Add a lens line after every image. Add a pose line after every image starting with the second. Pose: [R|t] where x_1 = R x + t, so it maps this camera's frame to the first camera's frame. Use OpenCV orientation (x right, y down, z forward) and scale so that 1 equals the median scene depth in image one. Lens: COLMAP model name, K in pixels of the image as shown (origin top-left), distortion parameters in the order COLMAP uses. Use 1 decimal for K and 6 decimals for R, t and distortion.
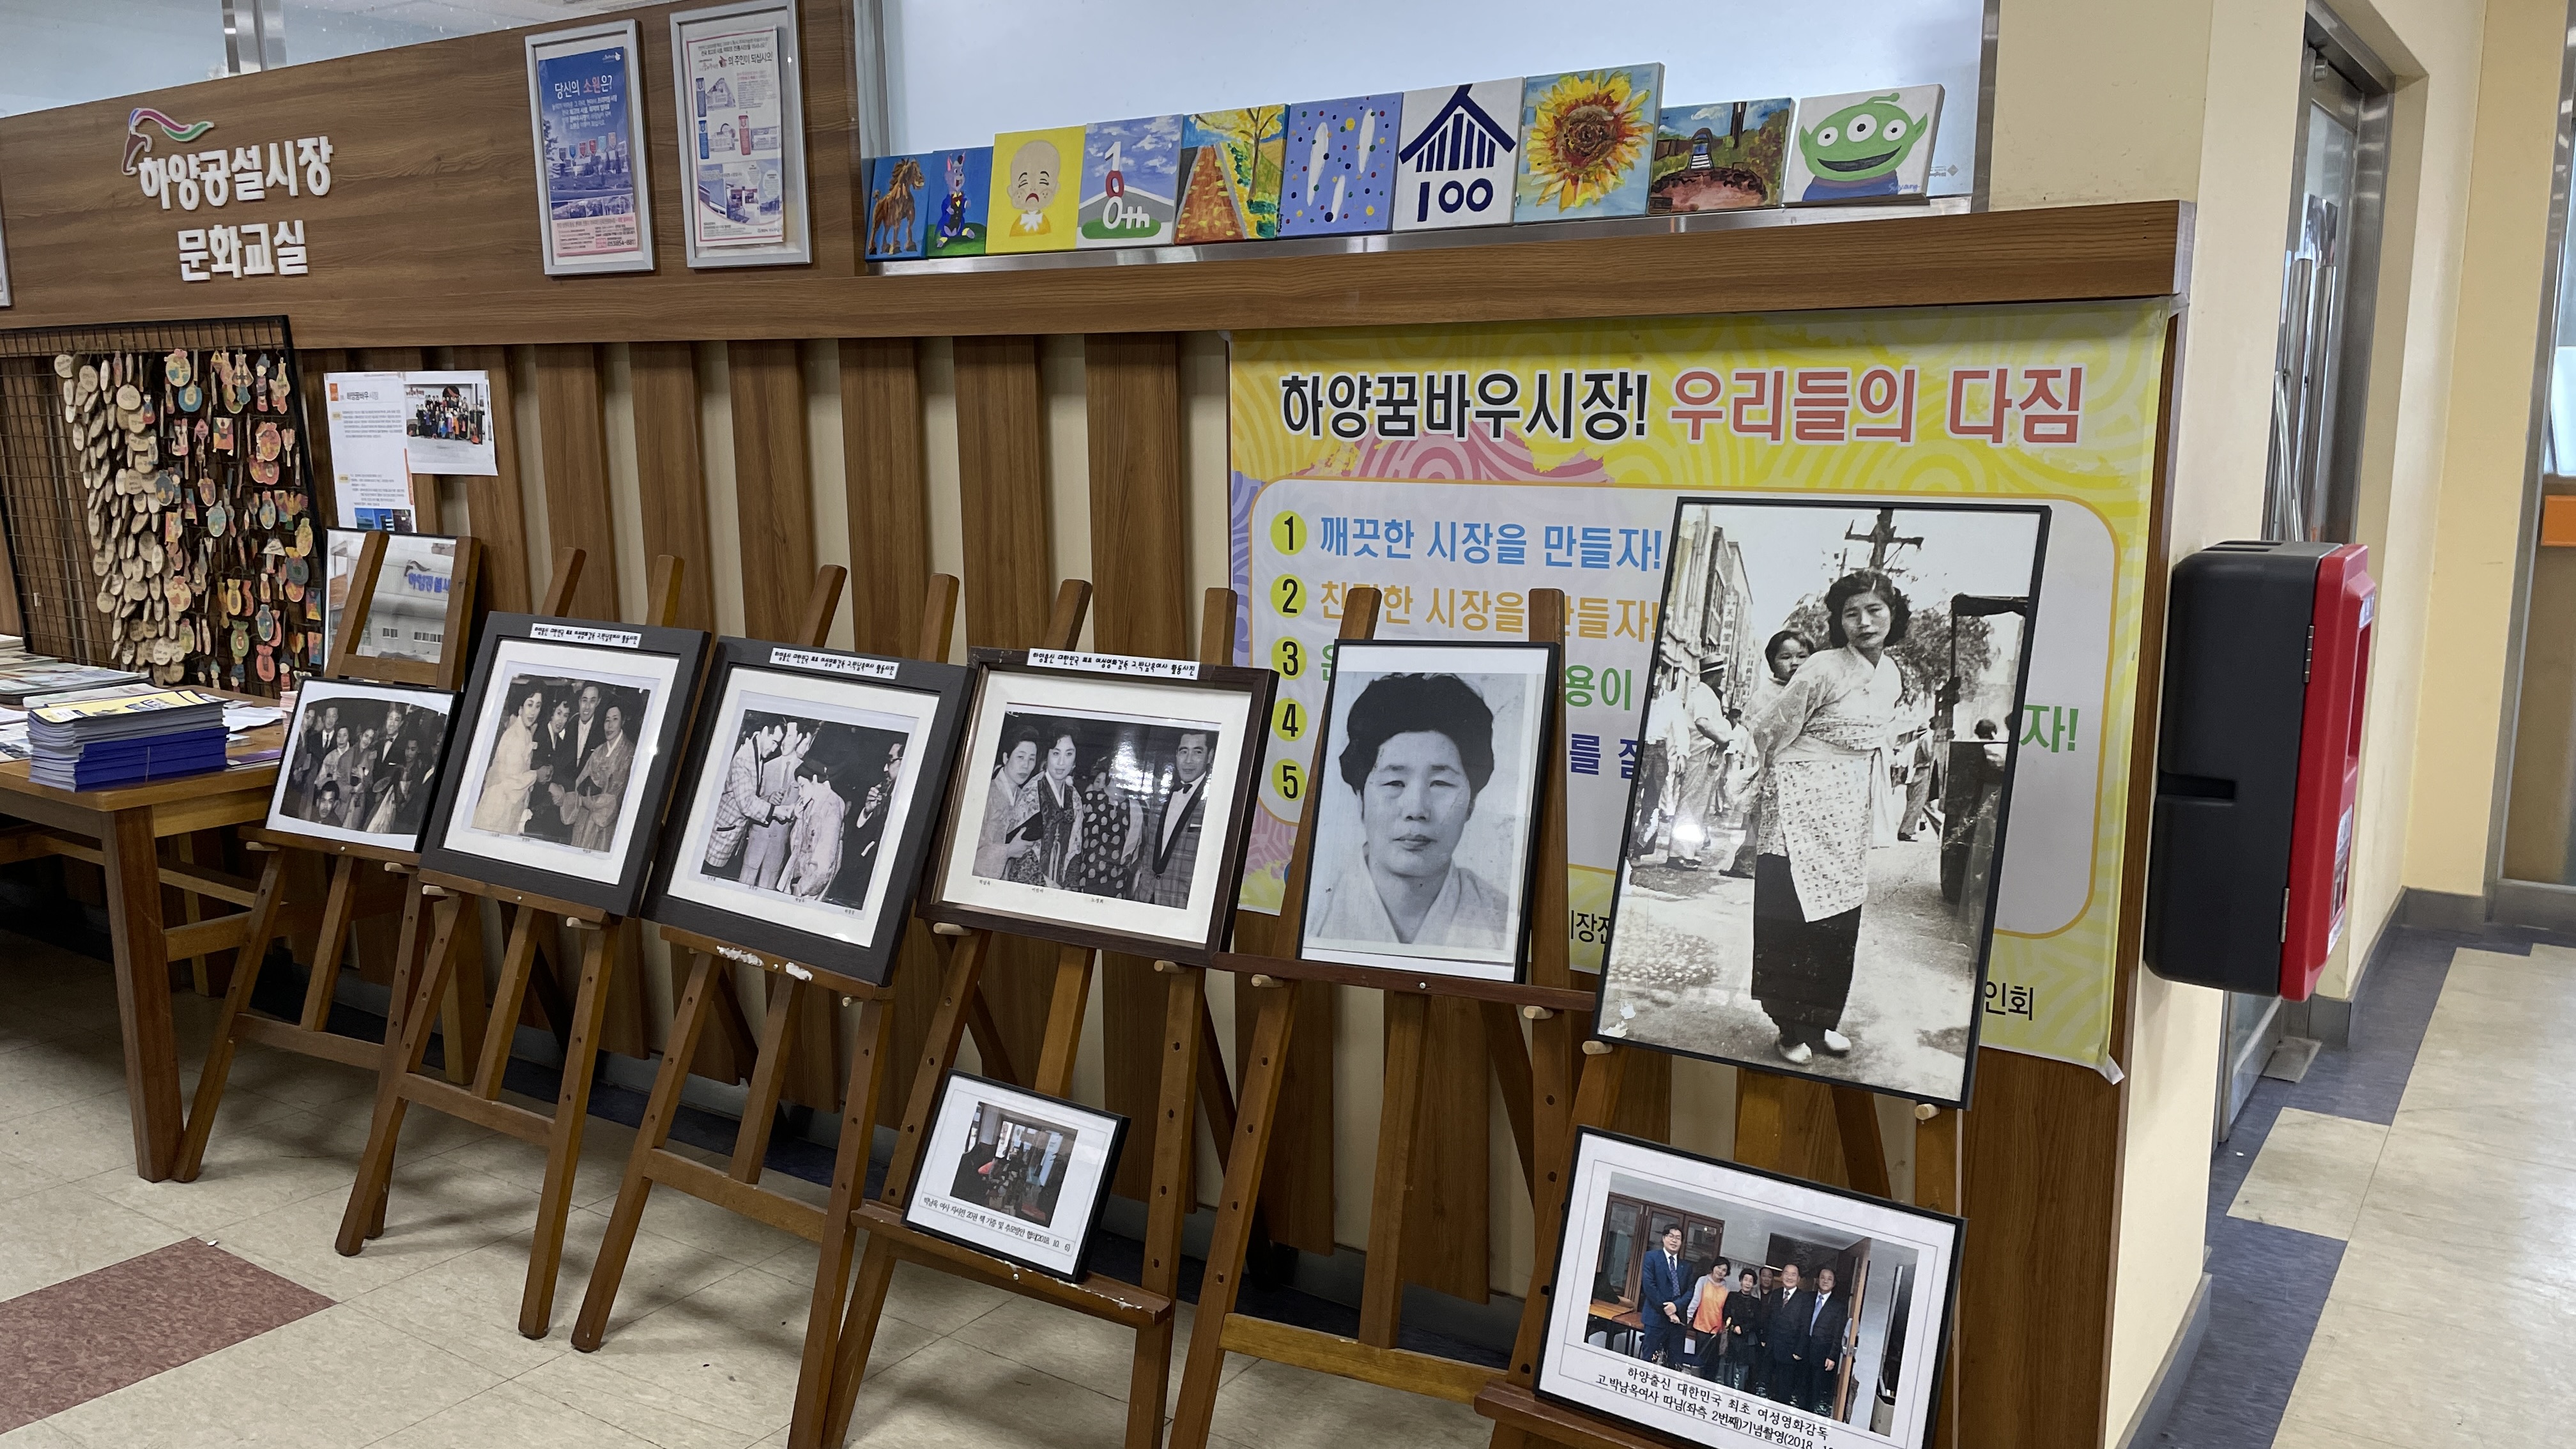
lens RADIAL K [[1945.8, 0, 1293.6], [0, 1945.8, 731.5], [0, 0, 1]] dist [0.042700, -0.051069]
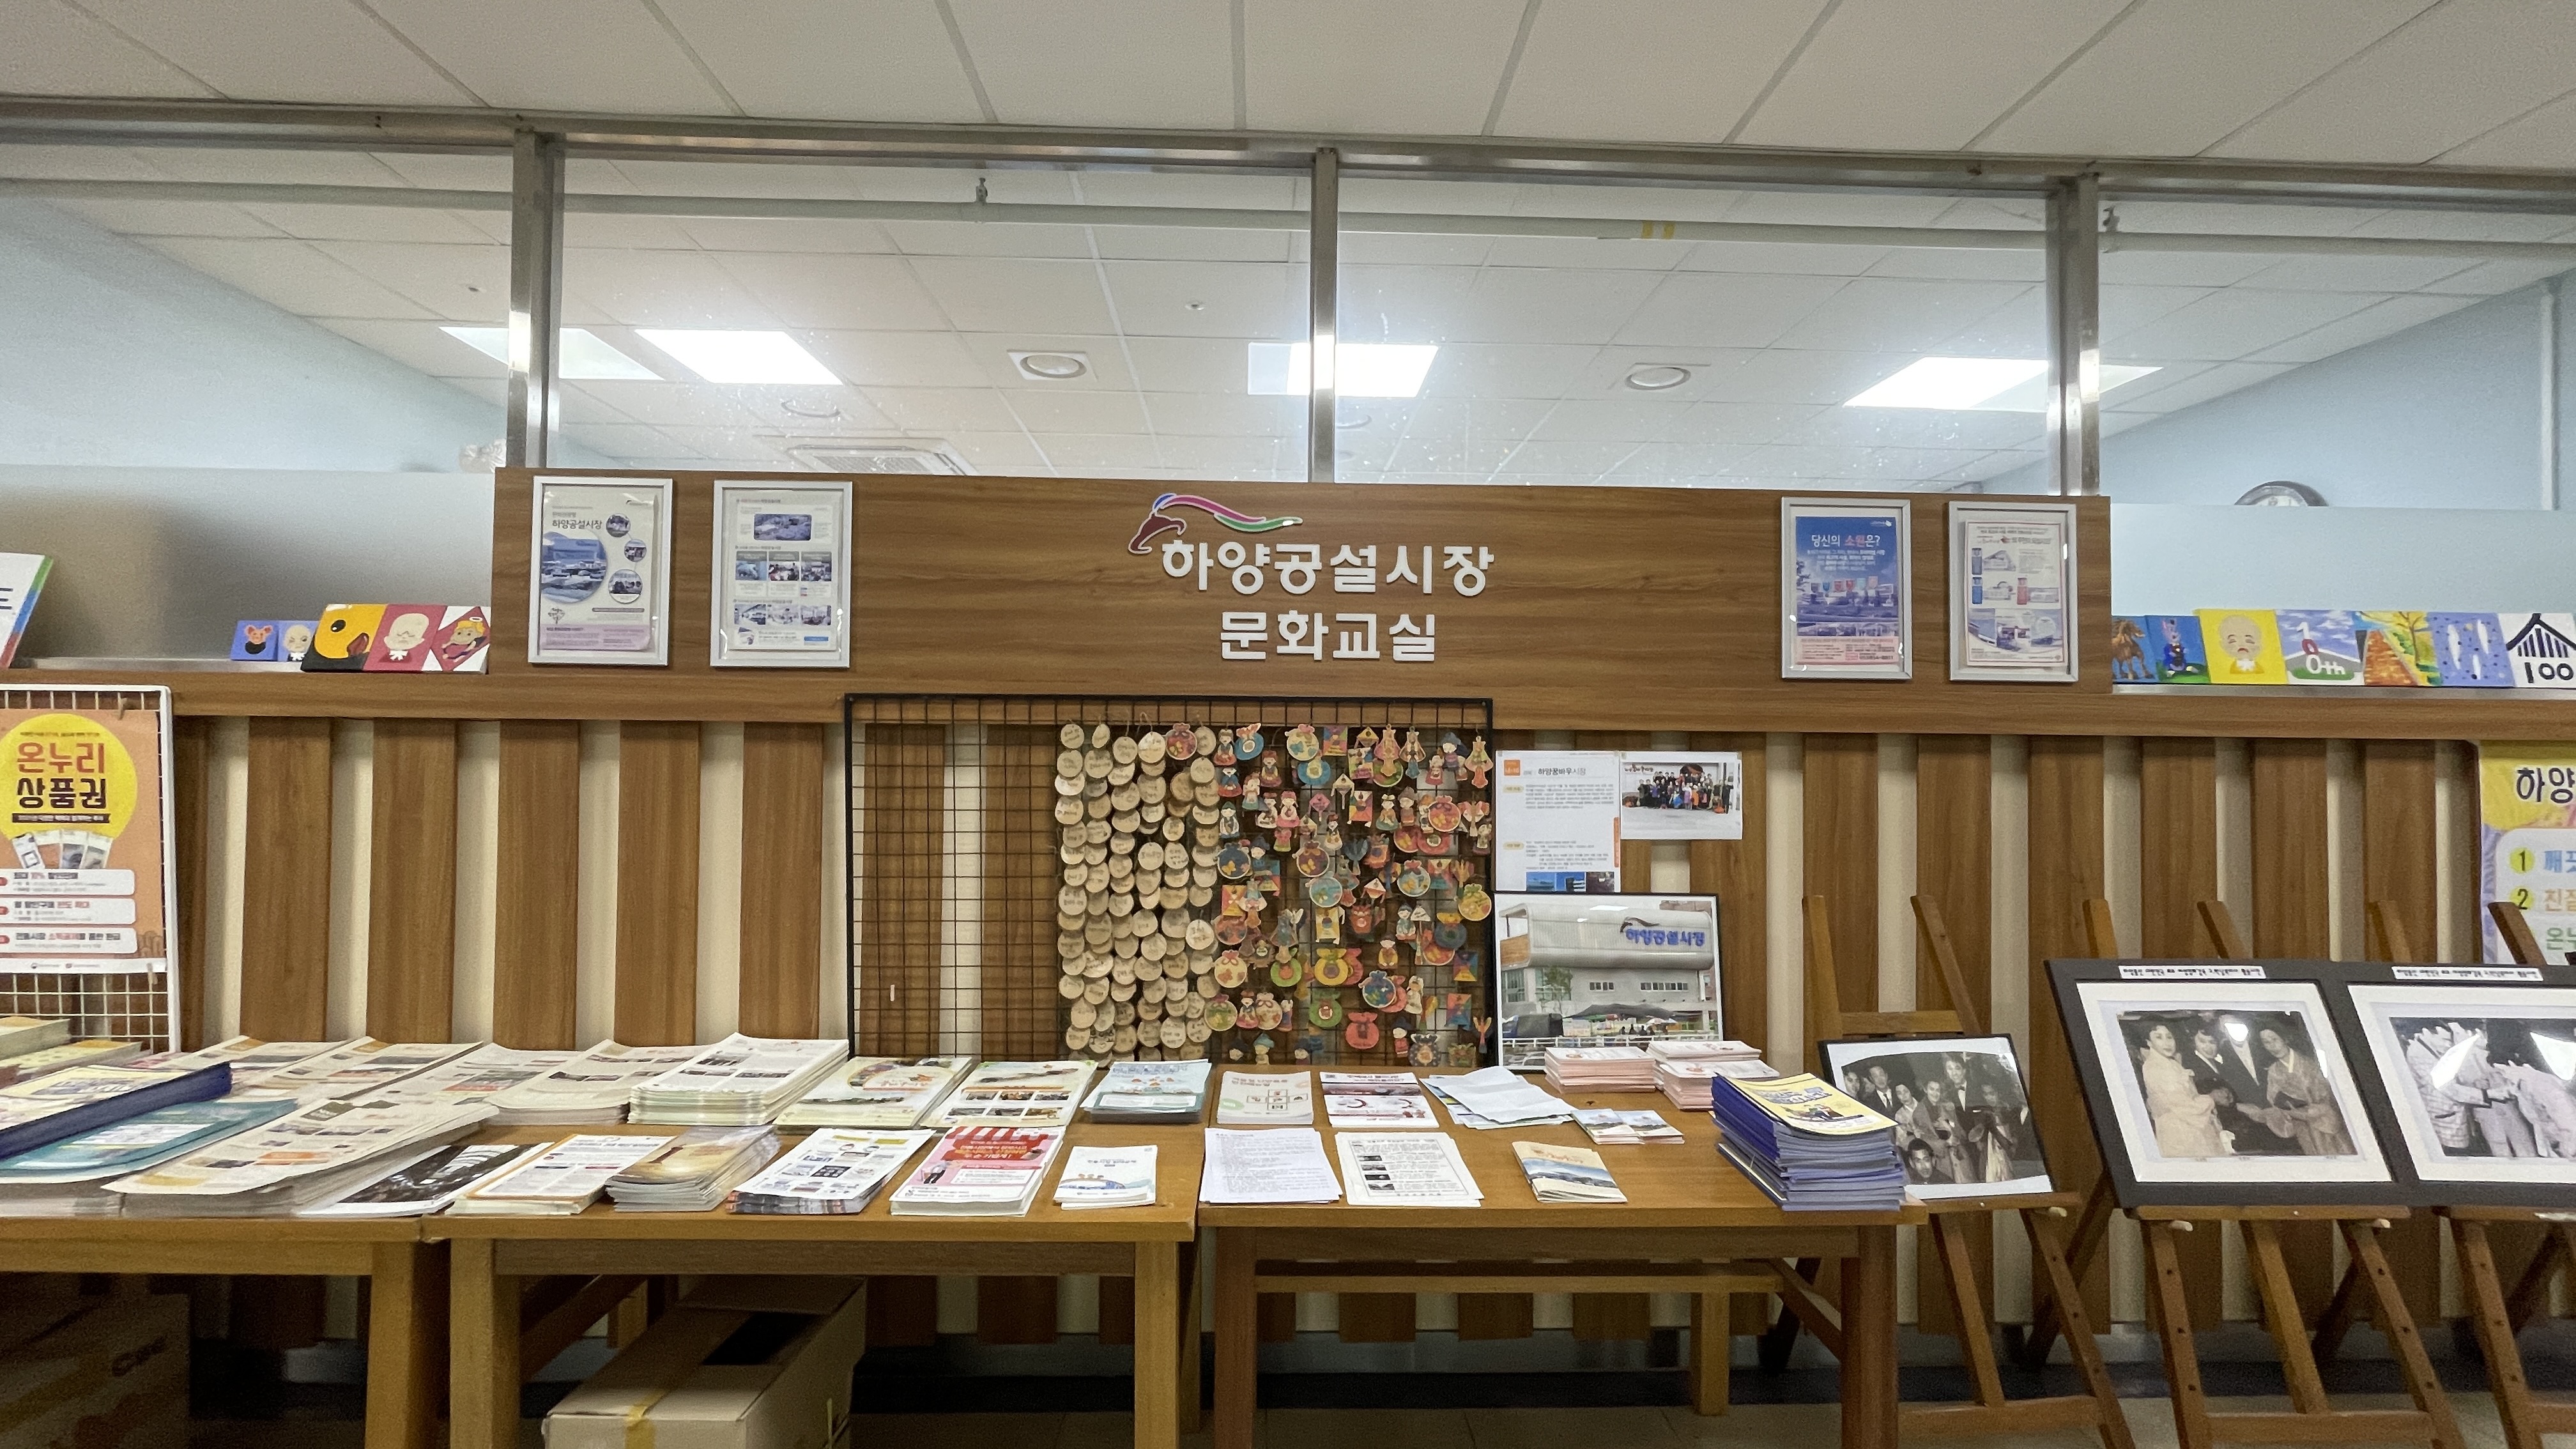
lens RADIAL K [[1025.2, 0, 1285.4], [0, 1025.2, 724.3], [0, 0, 1]] dist [0.006925, -0.000703]
pose [[0.805244, 0.032074, 0.592075, -1.046894], [0.091352, 0.979903, -0.177325, -0.119635], [-0.585864, 0.196877, 0.786132, 0.692235]]
